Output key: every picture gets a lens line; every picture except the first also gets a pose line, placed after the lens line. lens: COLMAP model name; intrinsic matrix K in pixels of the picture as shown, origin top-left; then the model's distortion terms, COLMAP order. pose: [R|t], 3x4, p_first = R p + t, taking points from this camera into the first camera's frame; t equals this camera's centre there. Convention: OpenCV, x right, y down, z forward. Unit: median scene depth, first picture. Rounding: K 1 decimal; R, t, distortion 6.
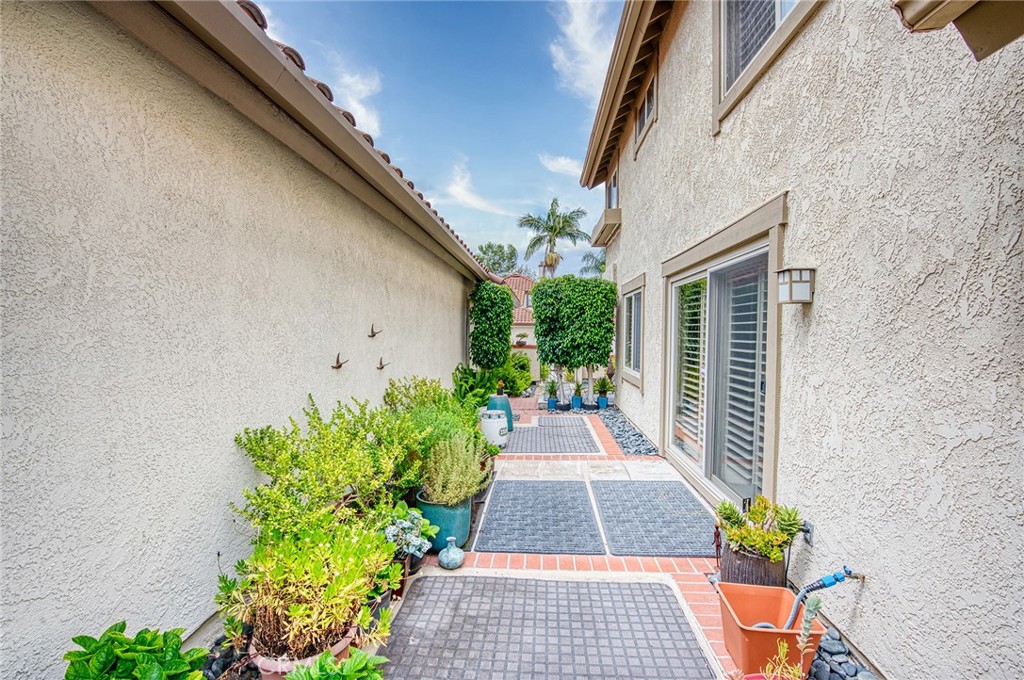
lens RADIAL K [[442.2, 0, 512.6], [0, 442.2, 338.7], [0, 0, 1]] dist [0.005170, 0.000858]
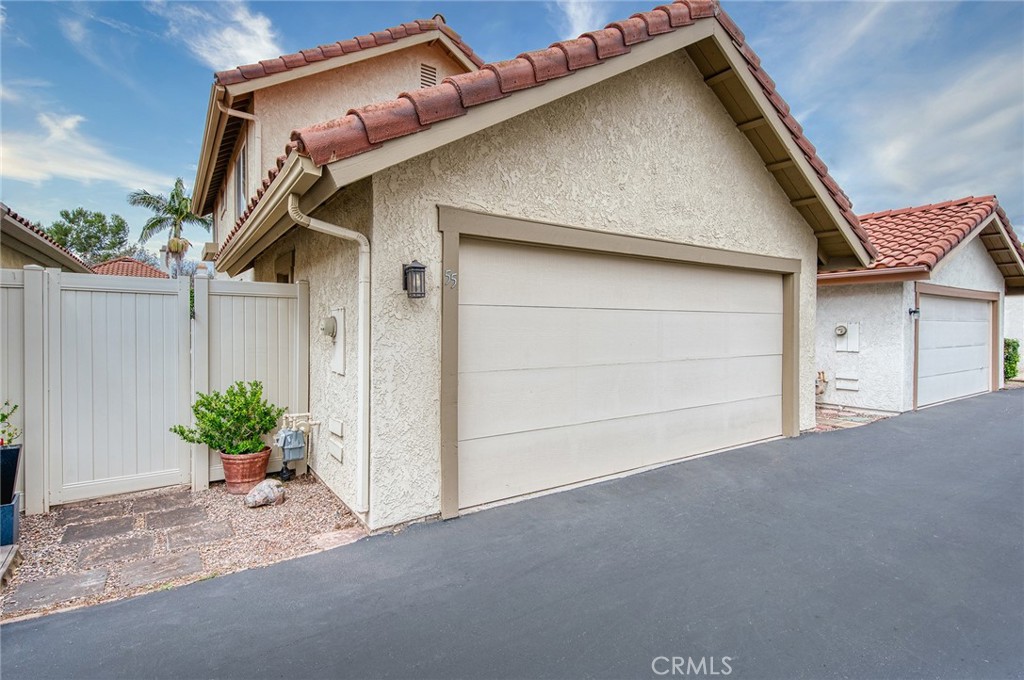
lens RADIAL K [[498.7, 0, 508.2], [0, 498.7, 331.2], [0, 0, 1]] dist [-0.005829, -0.001037]
pose [[0.786558, -0.007357, 0.617472, -0.005395], [0.012603, 0.999912, -0.004141, 0.003716], [-0.617387, 0.011039, 0.786582, -0.176955]]
